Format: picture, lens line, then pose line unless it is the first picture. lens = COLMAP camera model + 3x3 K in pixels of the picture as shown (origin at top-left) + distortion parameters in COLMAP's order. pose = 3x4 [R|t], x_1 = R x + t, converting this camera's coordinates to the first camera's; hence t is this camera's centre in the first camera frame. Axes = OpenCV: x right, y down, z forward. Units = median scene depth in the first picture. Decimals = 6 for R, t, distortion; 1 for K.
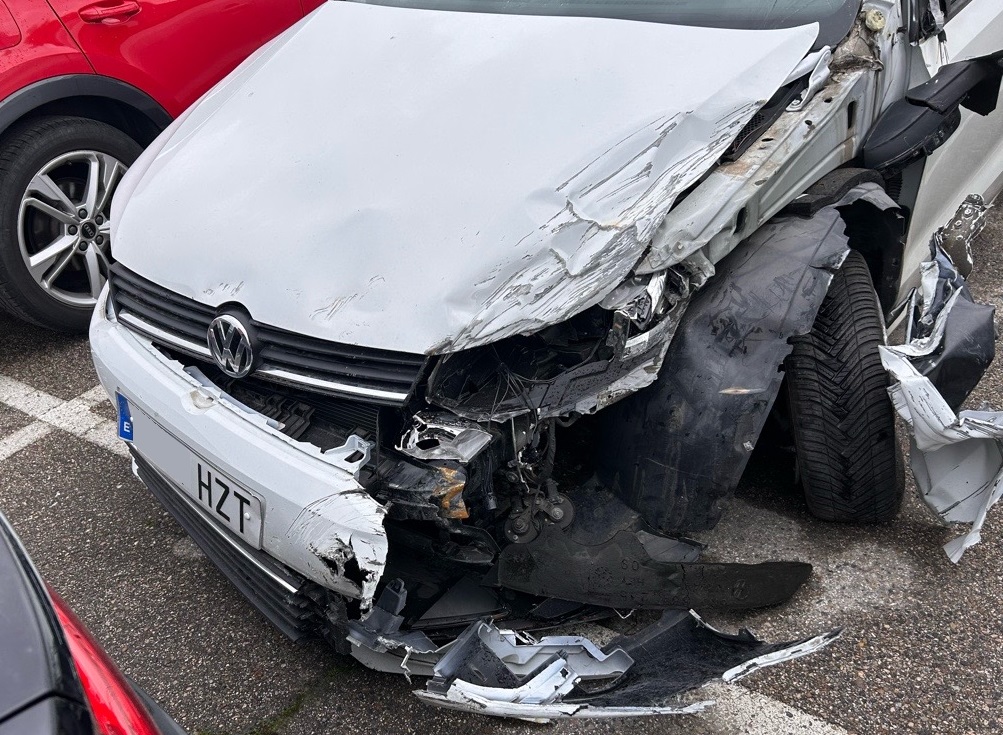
lens RADIAL K [[847.9, 0, 408.6], [0, 847.9, 423.2], [0, 0, 1]] dist [0.064520, -0.068815]
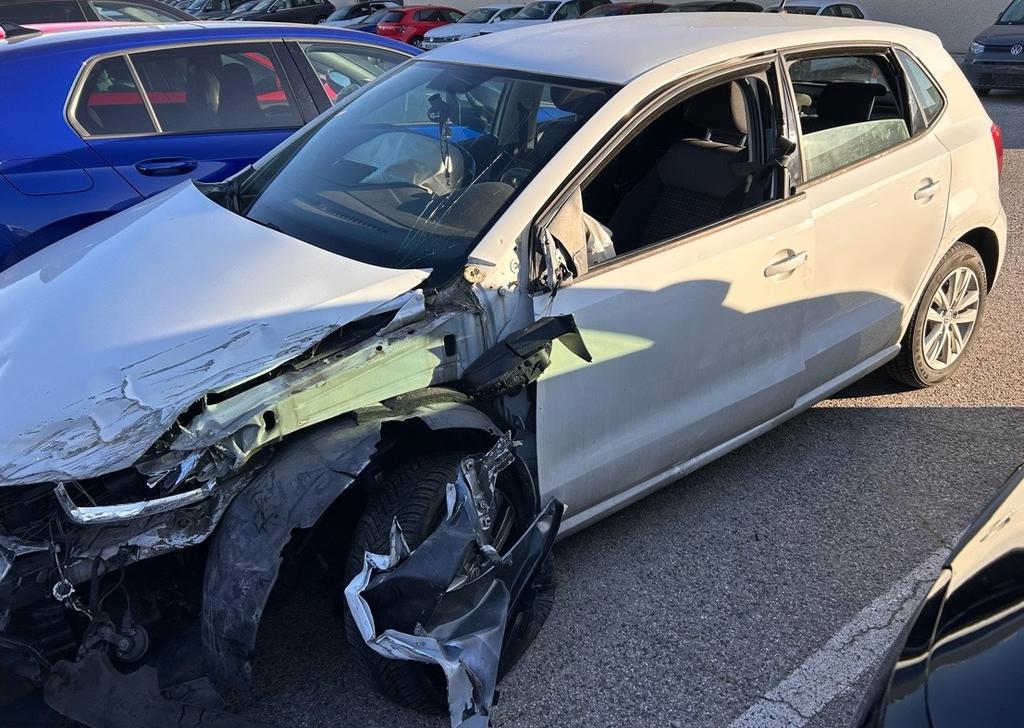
lens RADIAL K [[798.7, 0, 554.3], [0, 798.7, 324.1], [0, 0, 1]] dist [0.065955, -0.095568]
pose [[0.978208, 0.164133, -0.127161, 0.856981], [-0.188035, 0.960029, -0.207336, -0.199304], [0.088048, 0.226728, 0.969970, -0.075371]]
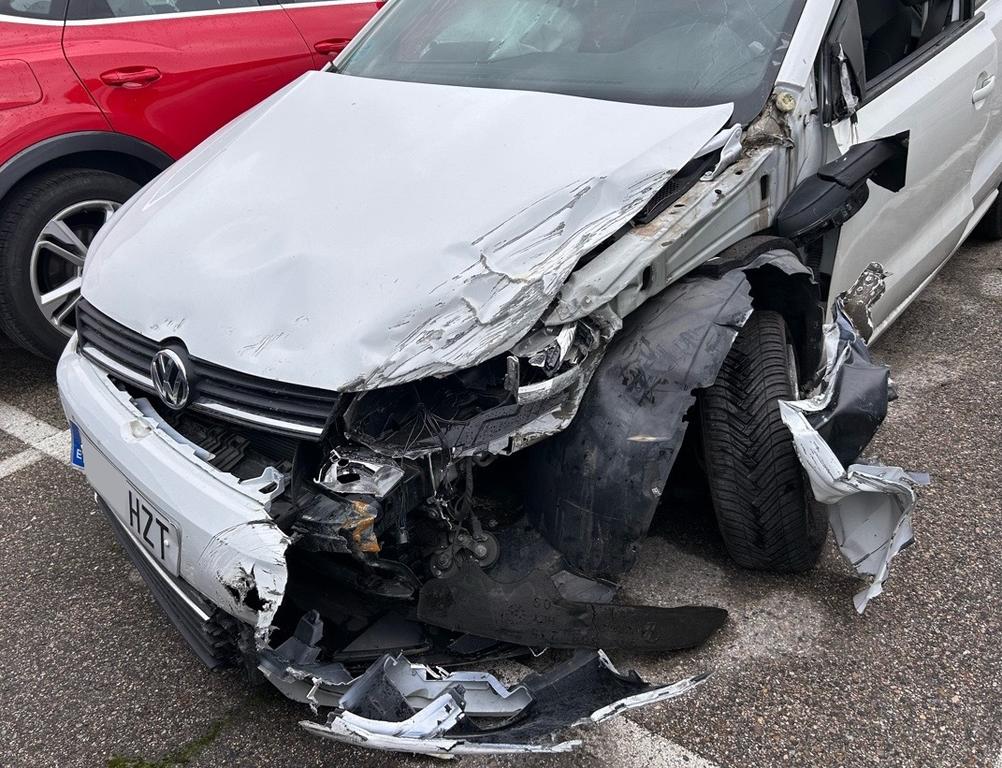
lens RADIAL K [[793.0, 0, 456.4], [0, 793.0, 409.3], [0, 0, 1]] dist [0.074769, -0.096497]
pose [[0.999374, 0.035118, -0.004165, 0.154642], [-0.035330, 0.996642, -0.073865, 0.006916], [0.001557, 0.073966, 0.997260, 0.020073]]
